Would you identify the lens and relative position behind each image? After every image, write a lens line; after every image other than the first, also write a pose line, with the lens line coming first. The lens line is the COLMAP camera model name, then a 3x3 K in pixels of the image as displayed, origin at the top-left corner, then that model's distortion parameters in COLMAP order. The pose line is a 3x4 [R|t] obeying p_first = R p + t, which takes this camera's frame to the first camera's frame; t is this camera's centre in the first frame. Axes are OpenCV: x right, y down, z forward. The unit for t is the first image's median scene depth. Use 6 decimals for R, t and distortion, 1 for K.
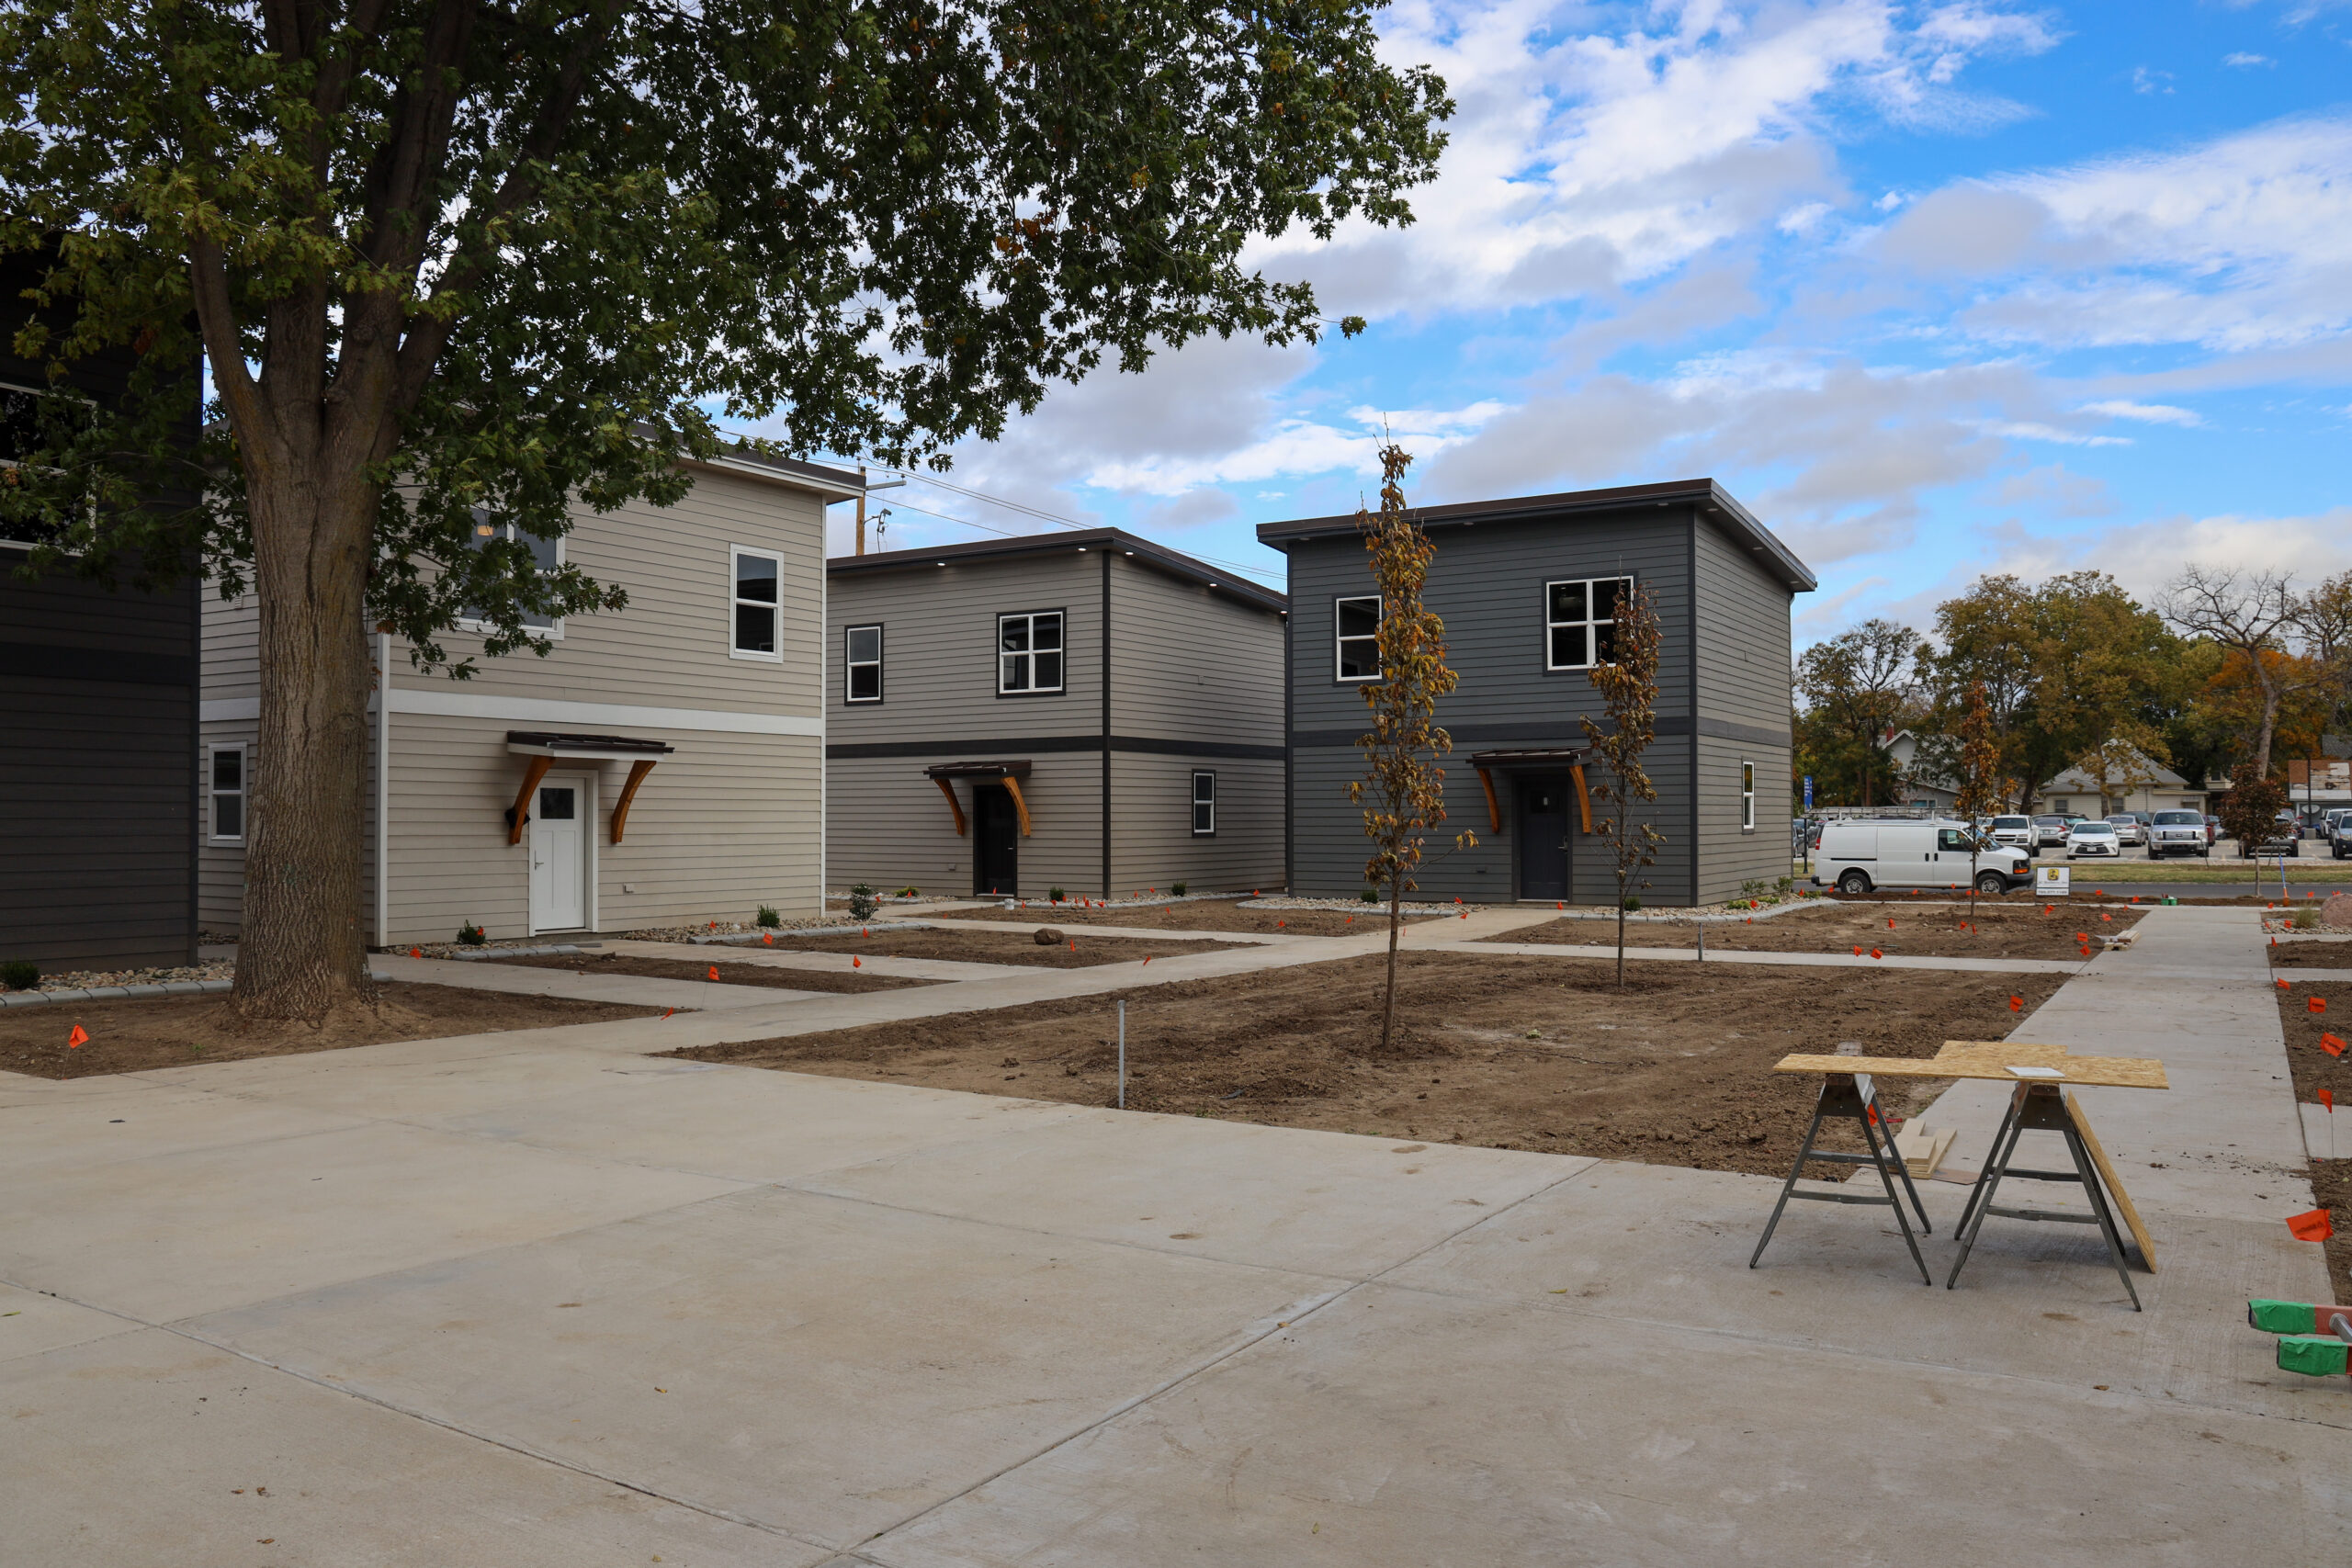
lens RADIAL K [[1762.0, 0, 1176.0], [0, 1762.0, 784.0], [0, 0, 1]] dist [-0.085845, 0.000613]
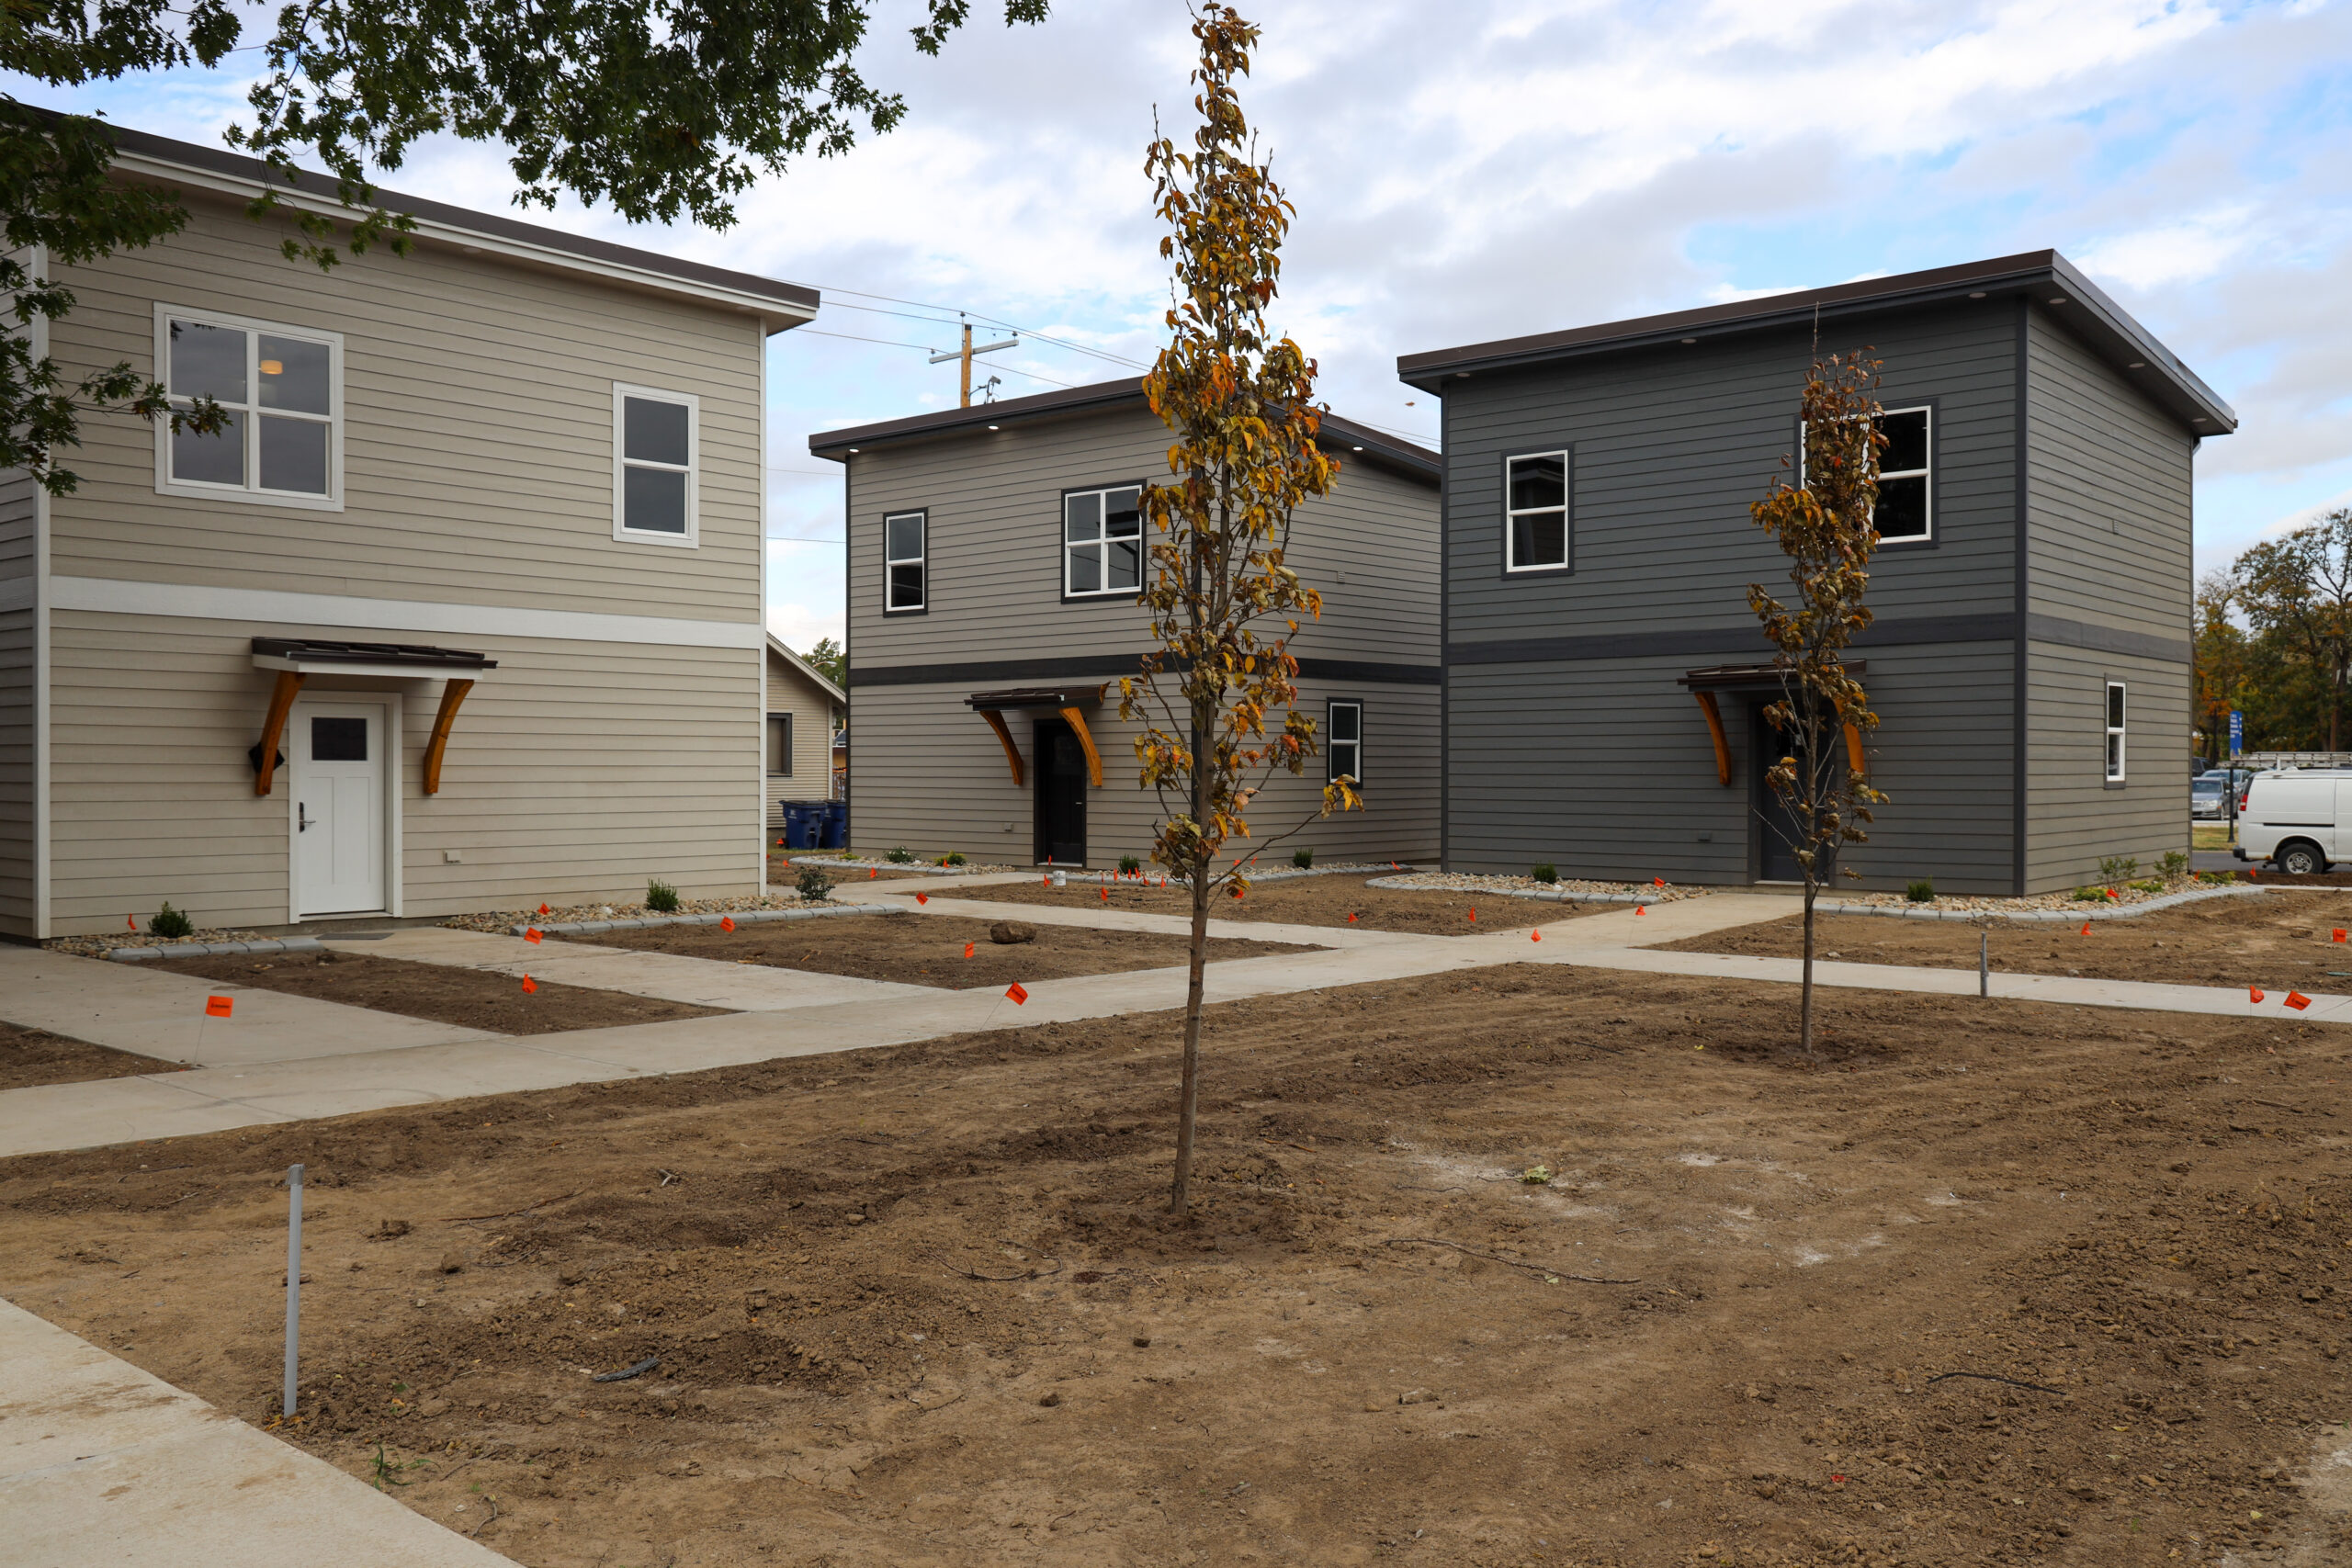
lens RADIAL K [[1971.7, 0, 1176.0], [0, 1971.7, 784.0], [0, 0, 1]] dist [-0.055809, 0.107068]
pose [[0.987632, 0.004278, -0.156731, 0.092454], [0.000080, 0.999614, 0.027784, 0.005926], [0.156789, -0.027453, 0.987250, 0.203650]]
